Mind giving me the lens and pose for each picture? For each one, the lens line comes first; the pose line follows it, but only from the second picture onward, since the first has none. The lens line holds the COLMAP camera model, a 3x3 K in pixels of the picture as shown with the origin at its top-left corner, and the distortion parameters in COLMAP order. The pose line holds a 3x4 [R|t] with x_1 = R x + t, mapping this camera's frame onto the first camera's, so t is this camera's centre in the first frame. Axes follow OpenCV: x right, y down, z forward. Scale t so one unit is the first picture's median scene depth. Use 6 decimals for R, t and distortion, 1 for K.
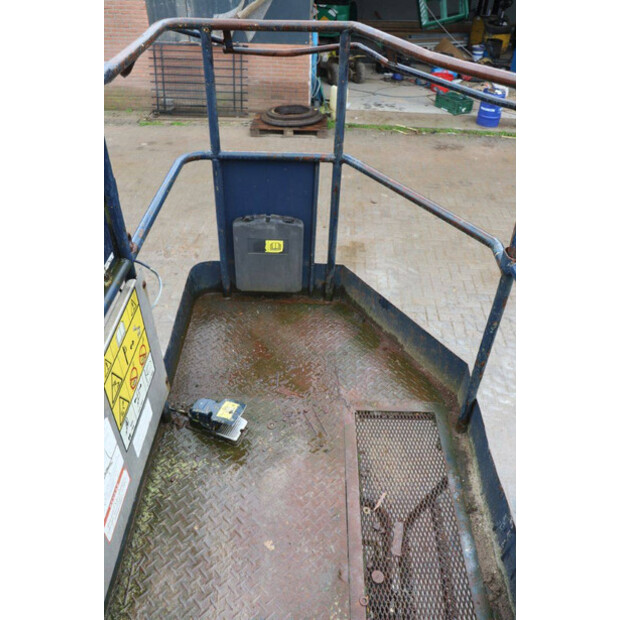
lens RADIAL K [[554.2, 0, 310.0], [0, 554.2, 310.0], [0, 0, 1]] dist [-0.000220, 0.005605]
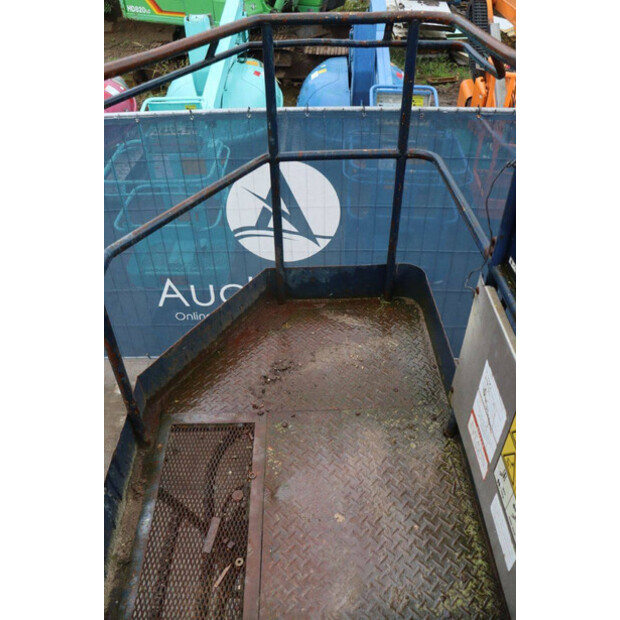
lens RADIAL K [[554.2, 0, 310.0], [0, 554.2, 310.0], [0, 0, 1]] dist [-0.000220, 0.005605]
pose [[-0.998990, 0.037558, -0.024678, -0.007723], [-0.017042, 0.191504, 0.981344, -0.630966], [0.041584, 0.980773, -0.190670, 0.790287]]
